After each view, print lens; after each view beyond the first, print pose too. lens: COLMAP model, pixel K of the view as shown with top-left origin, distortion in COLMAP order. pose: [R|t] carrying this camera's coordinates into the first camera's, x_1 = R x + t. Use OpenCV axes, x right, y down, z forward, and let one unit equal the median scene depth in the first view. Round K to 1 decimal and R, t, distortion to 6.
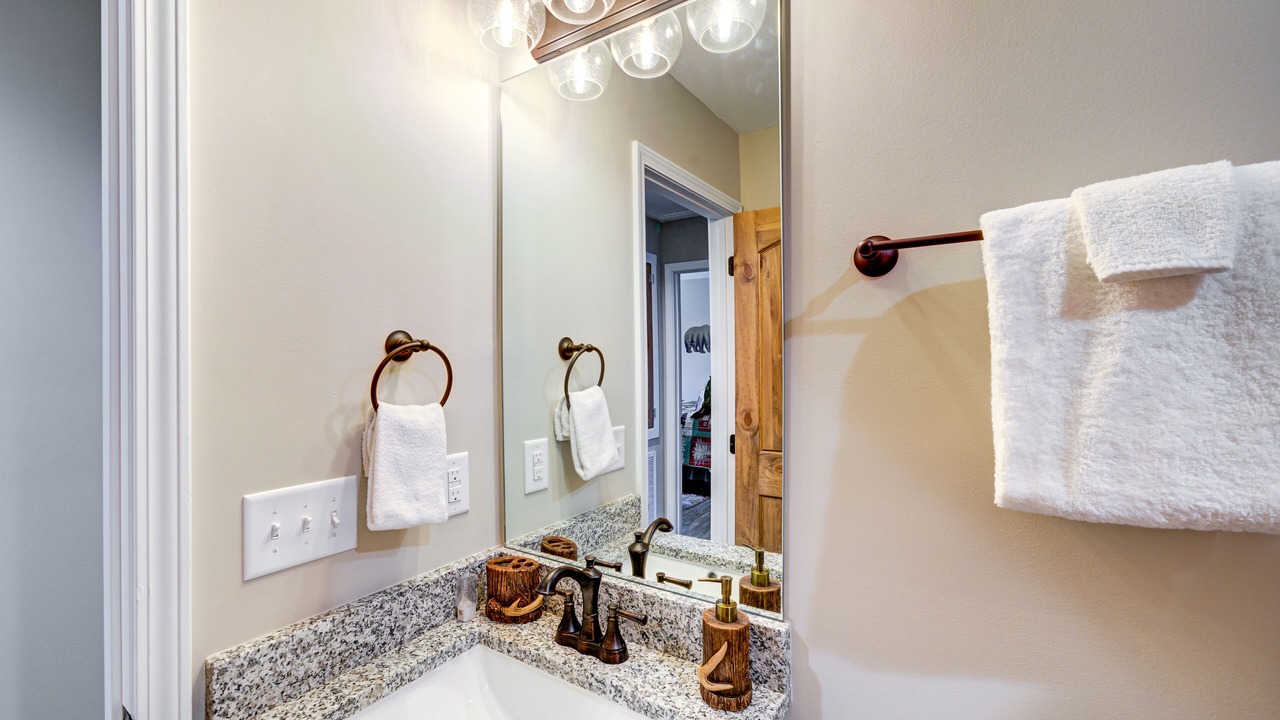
lens RADIAL K [[549.9, 0, 640.0], [0, 549.9, 360.0], [0, 0, 1]] dist [0.000868, 0.000232]
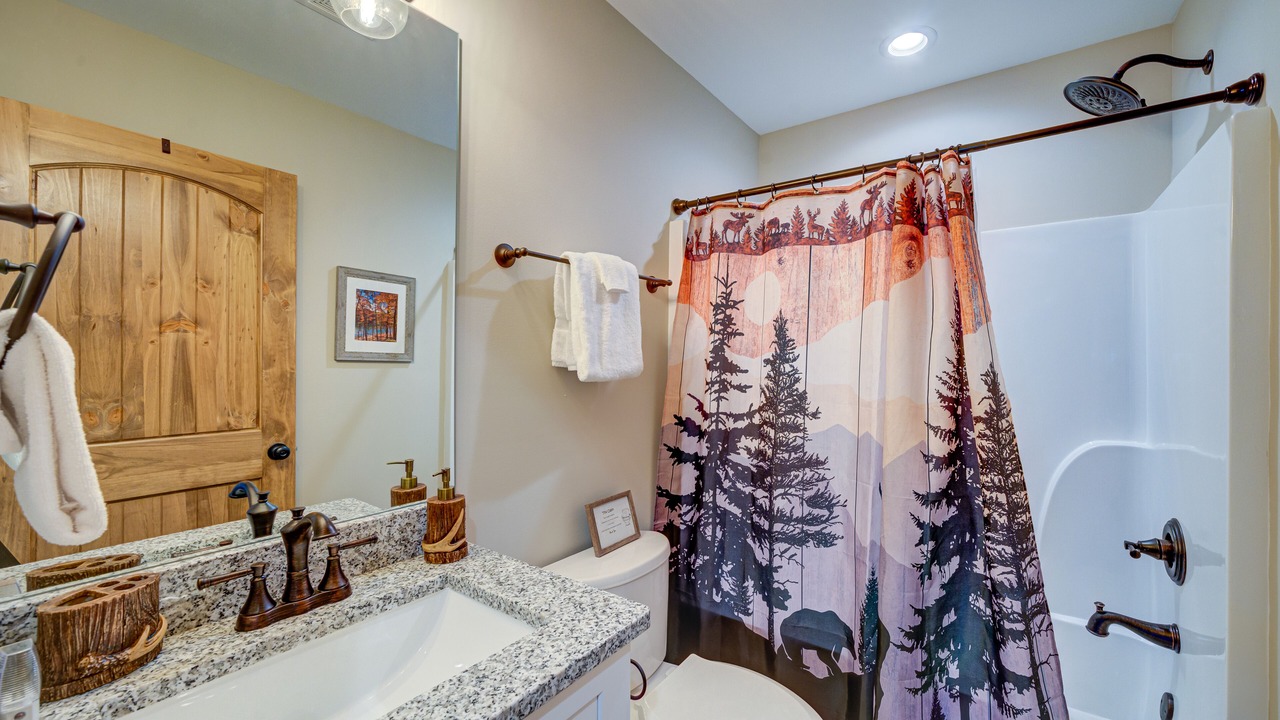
lens RADIAL K [[549.9, 0, 640.0], [0, 549.9, 360.0], [0, 0, 1]] dist [0.000868, 0.000232]
pose [[0.022231, 0.018190, 0.999587, -1.183386], [-0.000250, 0.999835, -0.018188, 0.156787], [-0.999753, 0.000154, 0.022232, 0.502236]]
